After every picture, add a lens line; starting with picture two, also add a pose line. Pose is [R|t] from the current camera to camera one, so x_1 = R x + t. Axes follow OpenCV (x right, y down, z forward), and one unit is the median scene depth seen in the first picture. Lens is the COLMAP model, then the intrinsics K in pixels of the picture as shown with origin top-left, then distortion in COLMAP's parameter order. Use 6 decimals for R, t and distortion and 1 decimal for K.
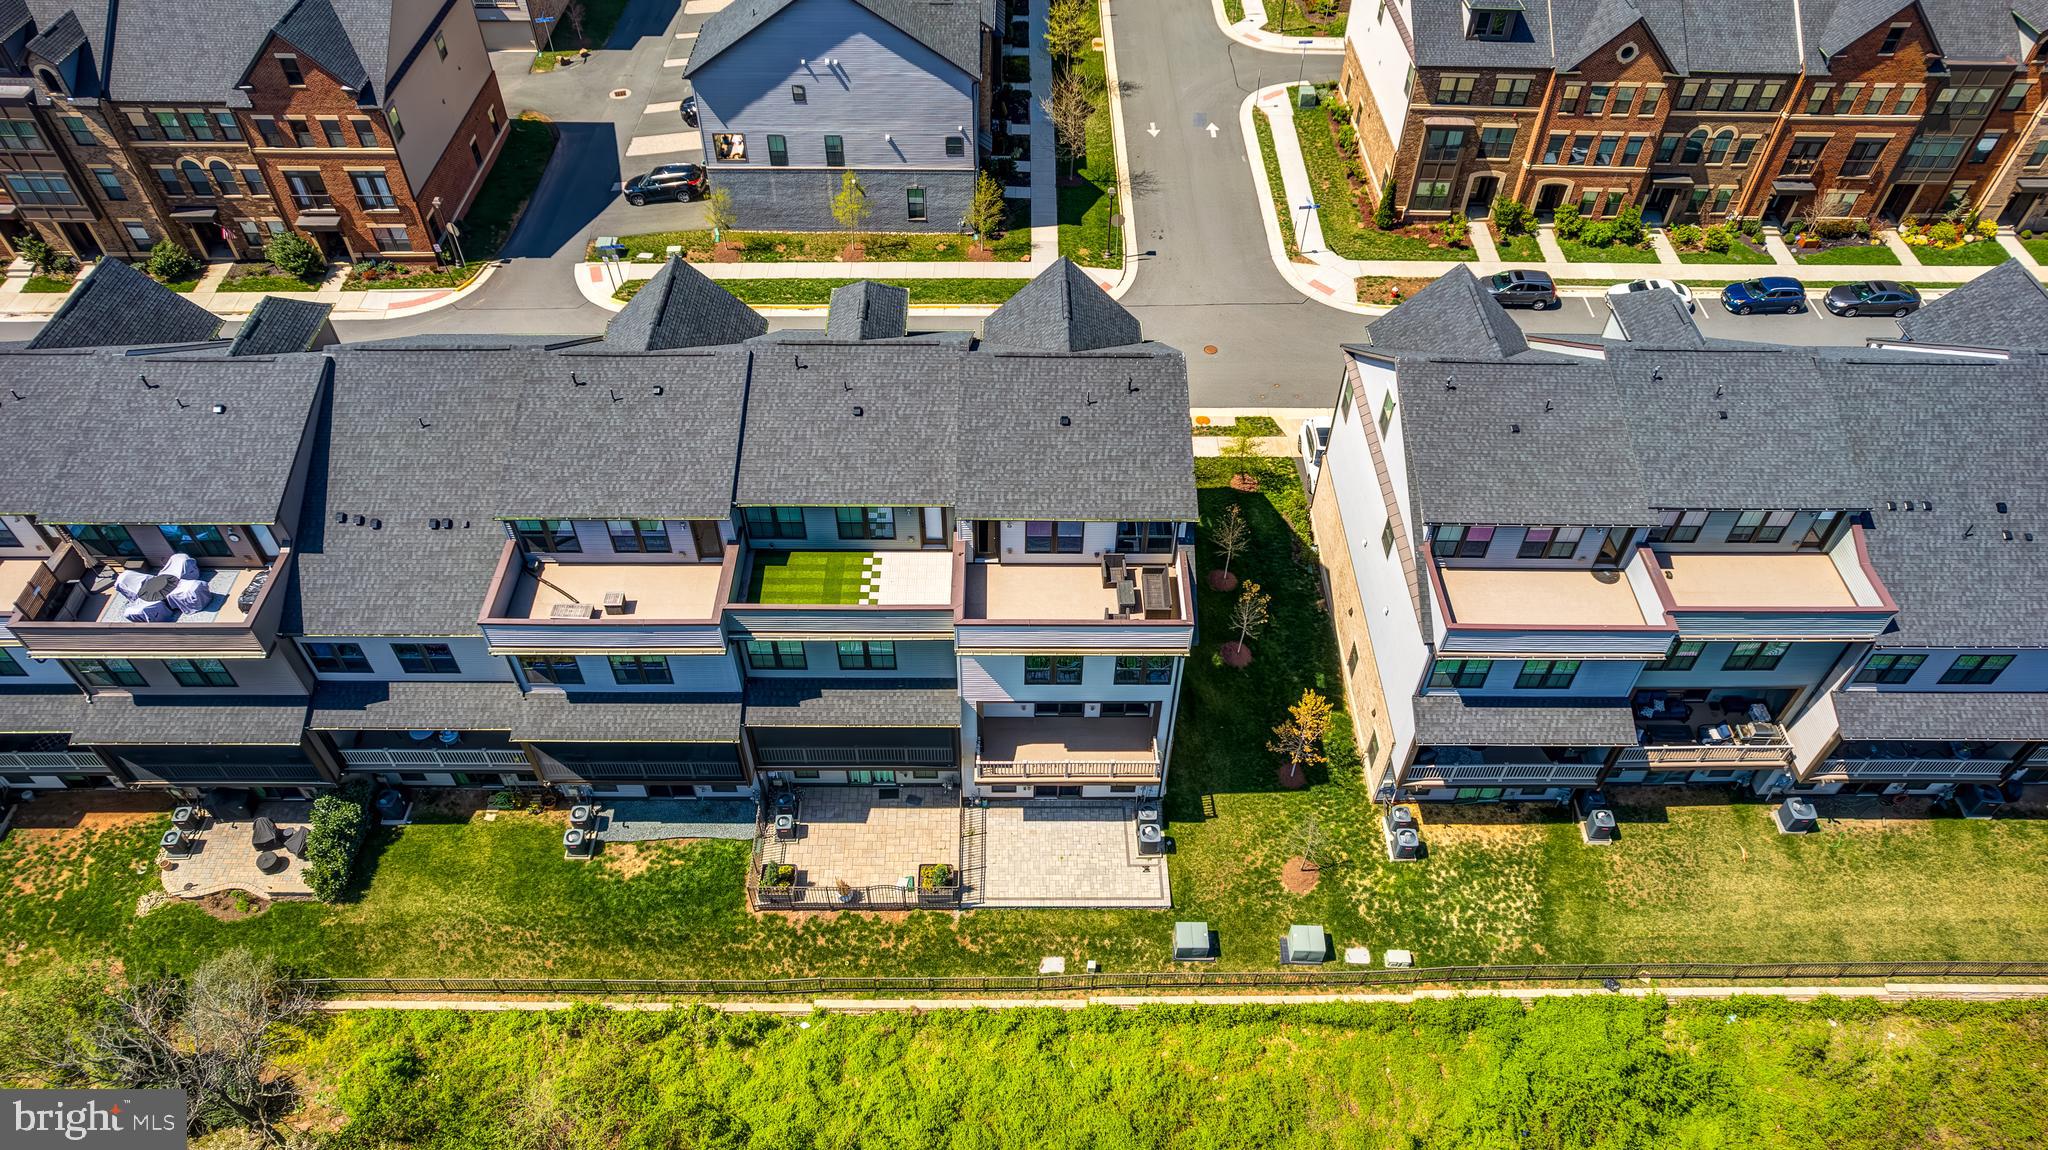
lens RADIAL K [[1328.4, 0, 1022.8], [0, 1328.4, 553.2], [0, 0, 1]] dist [-0.025010, 0.016219]
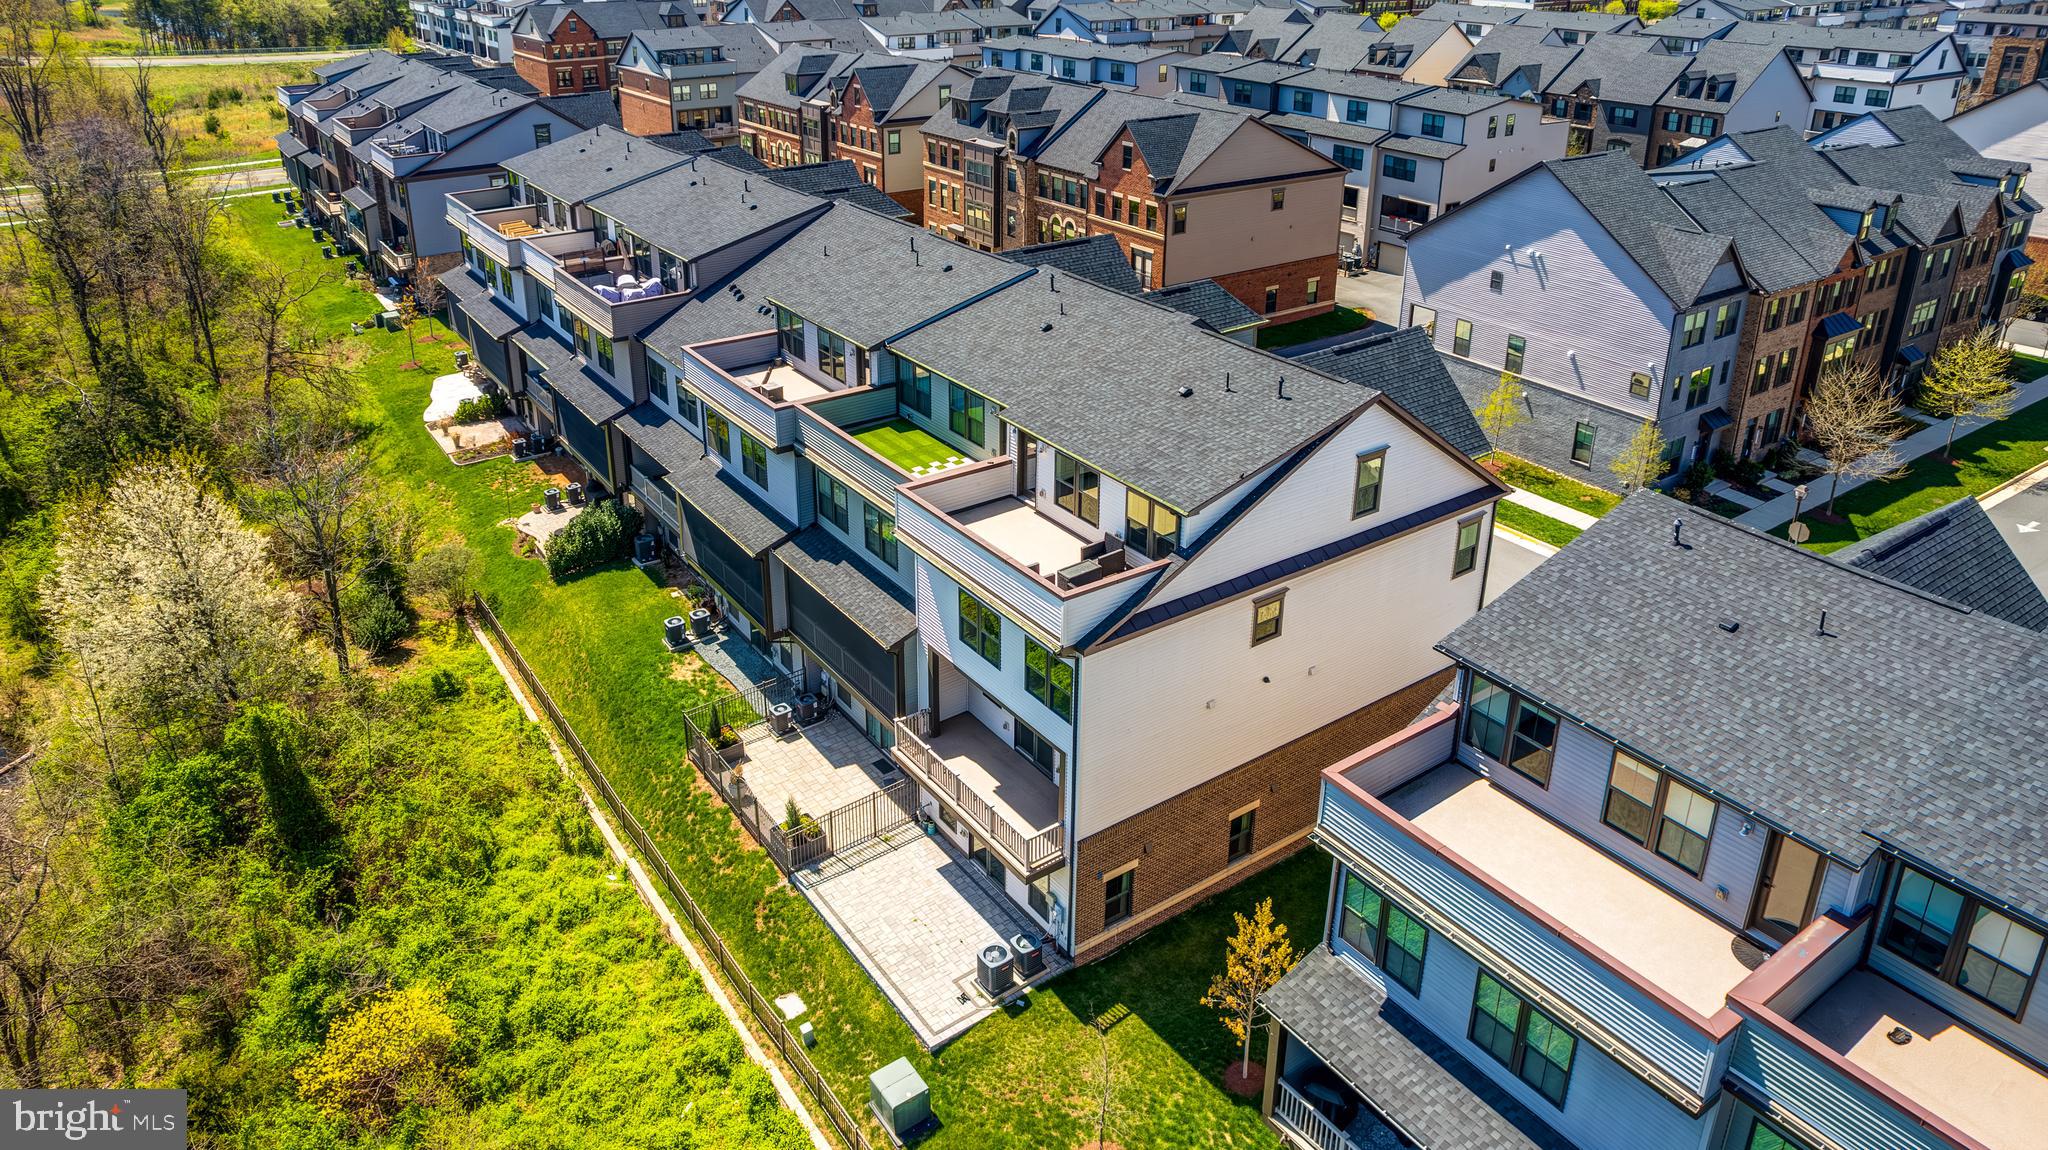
lens RADIAL K [[1362.8, 0, 1028.3], [0, 1362.8, 389.7], [0, 0, 1]] dist [-0.030552, 0.003255]
pose [[0.576331, 0.273697, -0.770022, 0.568528], [-0.592135, 0.789252, -0.162658, 0.082787], [0.563222, 0.549701, 0.616935, 0.411050]]
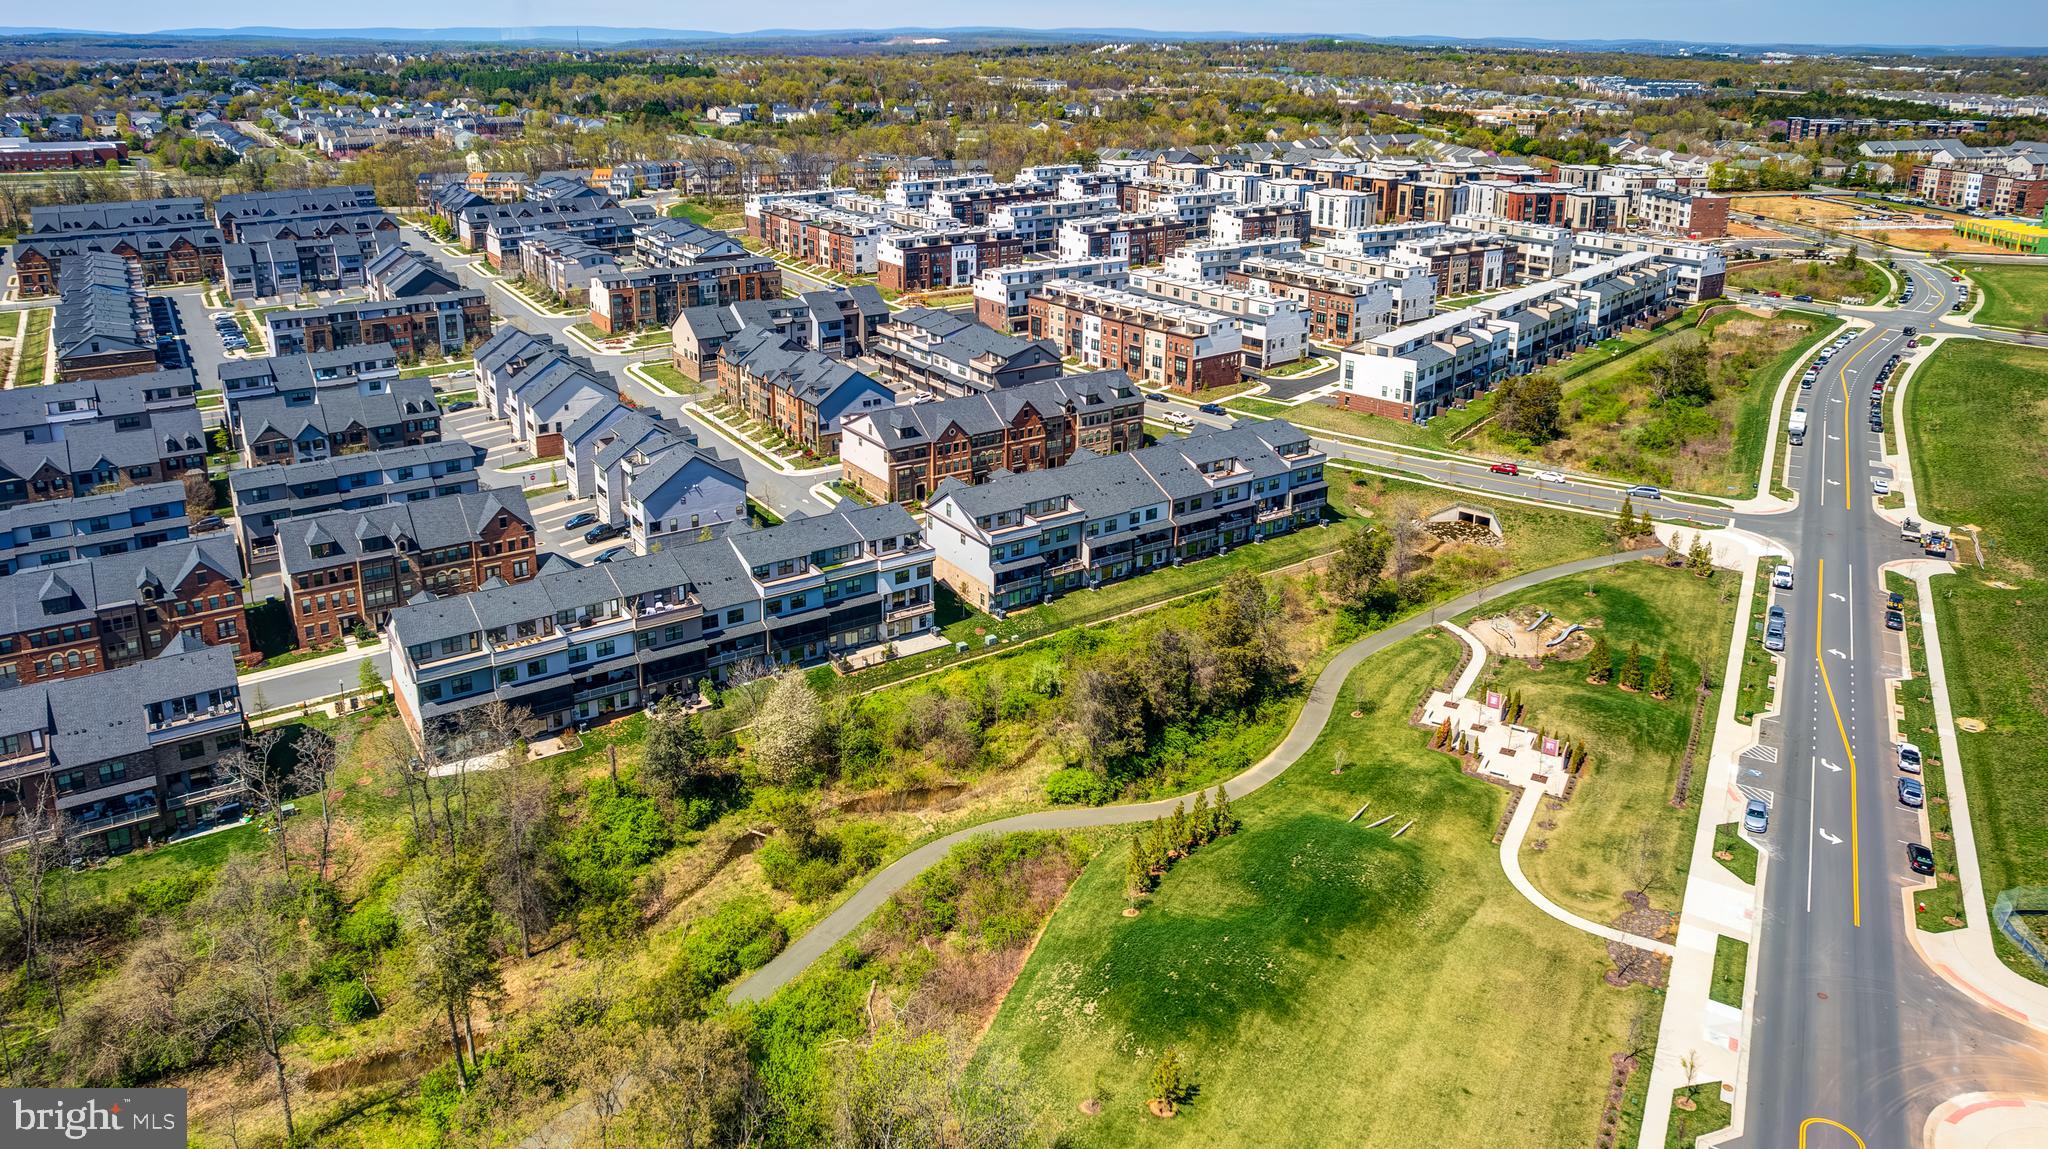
lens RADIAL K [[1328.4, 0, 1022.8], [0, 1328.4, 552.7], [0, 0, 1]] dist [-0.025010, 0.016219]
pose [[0.833030, -0.205620, 0.513597, -1.409983], [0.397524, 0.868125, -0.297209, 1.127906], [-0.384754, 0.451751, 0.804913, -1.879499]]
